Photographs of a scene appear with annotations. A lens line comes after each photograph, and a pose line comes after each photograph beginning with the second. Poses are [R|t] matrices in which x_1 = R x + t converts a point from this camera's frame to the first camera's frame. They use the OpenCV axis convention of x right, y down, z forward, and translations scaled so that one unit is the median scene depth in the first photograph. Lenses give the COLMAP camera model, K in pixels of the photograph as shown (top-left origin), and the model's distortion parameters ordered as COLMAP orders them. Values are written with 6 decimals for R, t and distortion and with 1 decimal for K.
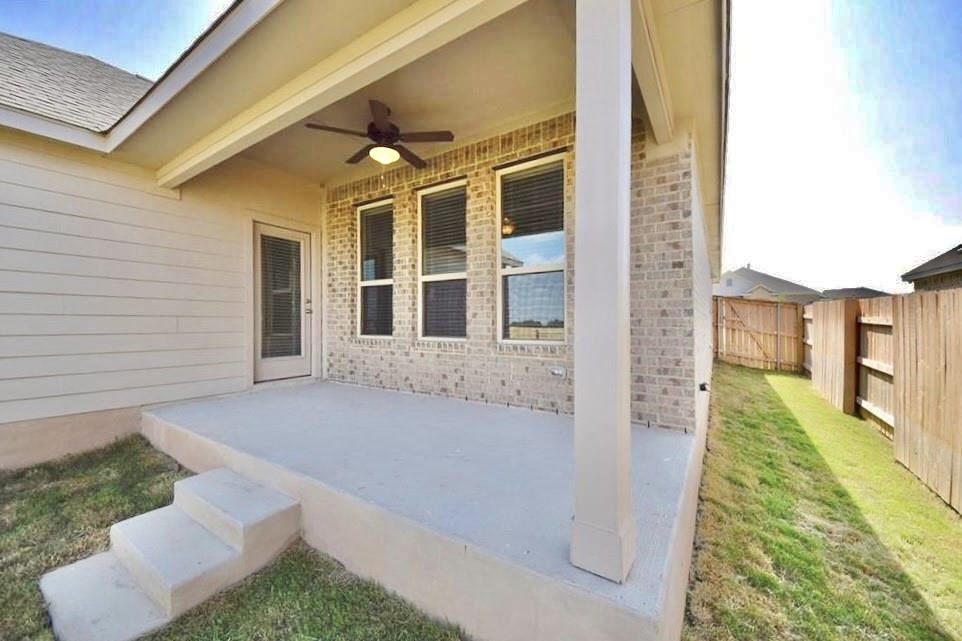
lens RADIAL K [[360.4, 0, 485.8], [0, 360.4, 321.6], [0, 0, 1]] dist [0.002577, -0.006325]
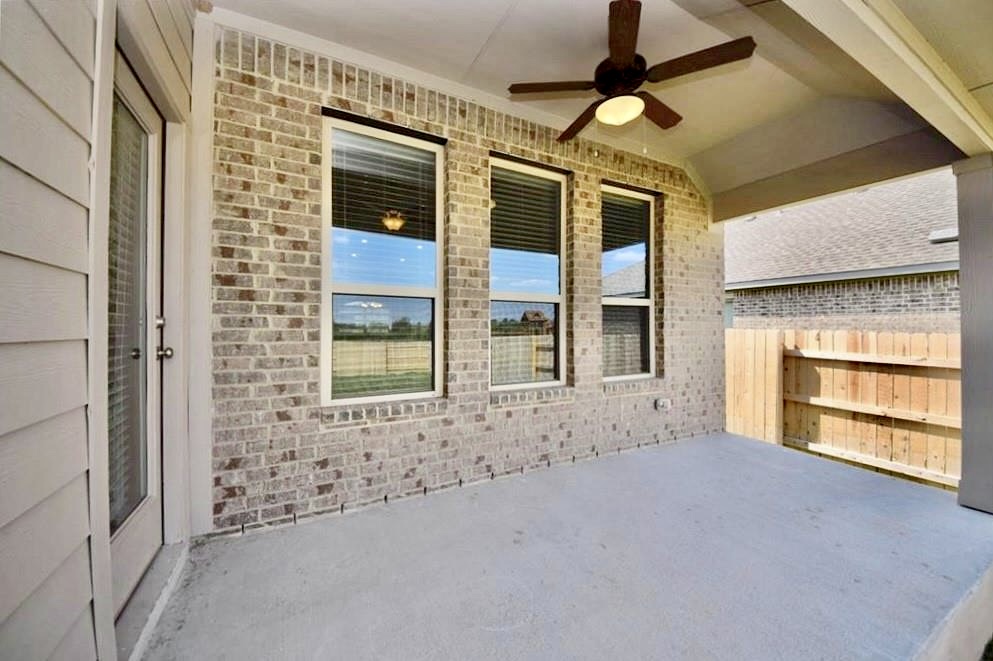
lens RADIAL K [[372.0, 0, 495.7], [0, 372.0, 327.5], [0, 0, 1]] dist [0.002577, -0.006325]
pose [[0.494222, 0.005418, 0.869319, -0.751592], [-0.000131, 0.999981, -0.006158, -0.058486], [-0.869336, 0.002930, 0.494213, 0.672765]]
